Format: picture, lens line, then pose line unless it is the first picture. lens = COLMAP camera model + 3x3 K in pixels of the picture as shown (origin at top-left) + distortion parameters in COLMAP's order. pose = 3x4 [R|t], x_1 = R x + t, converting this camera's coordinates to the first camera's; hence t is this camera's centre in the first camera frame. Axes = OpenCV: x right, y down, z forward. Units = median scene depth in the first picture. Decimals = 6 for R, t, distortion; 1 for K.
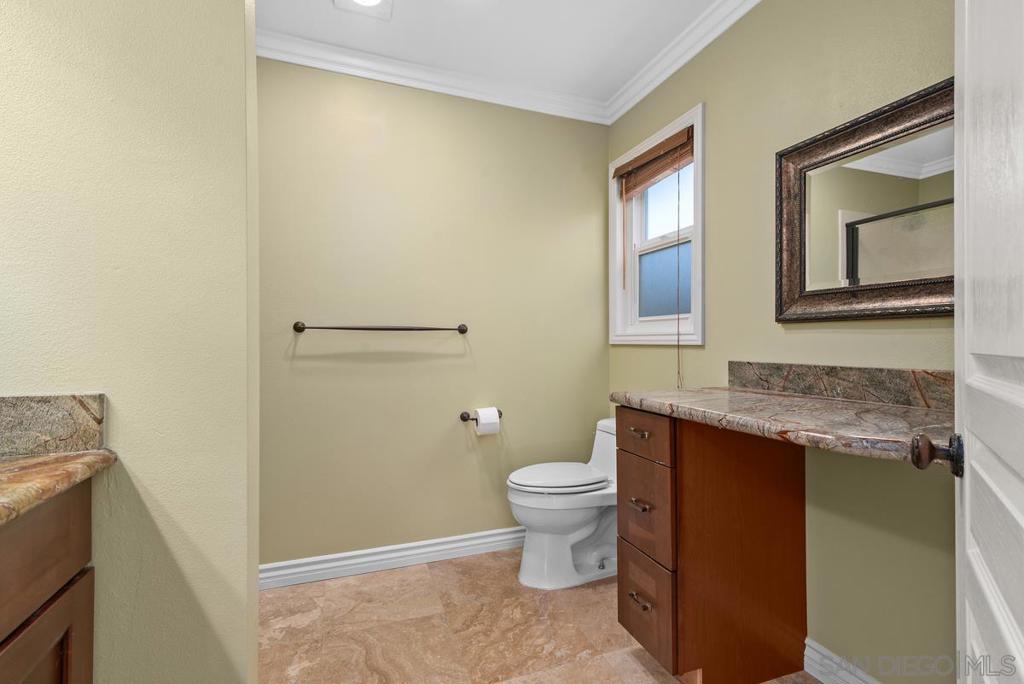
lens RADIAL K [[464.7, 0, 520.1], [0, 464.7, 342.2], [0, 0, 1]] dist [0.003105, 0.000063]
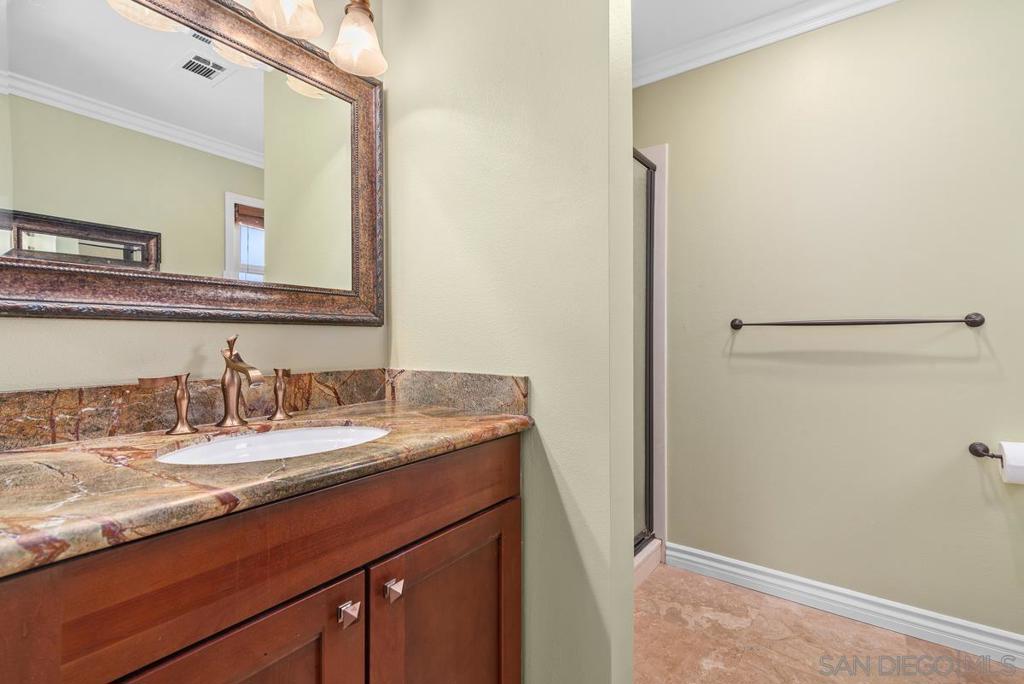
lens RADIAL K [[464.7, 0, 520.1], [0, 464.7, 342.2], [0, 0, 1]] dist [0.003105, 0.000063]
pose [[0.540810, 0.004708, -0.841131, 0.122621], [0.000595, 0.999982, 0.005980, -0.000949], [0.841144, -0.003735, 0.540798, 0.098398]]
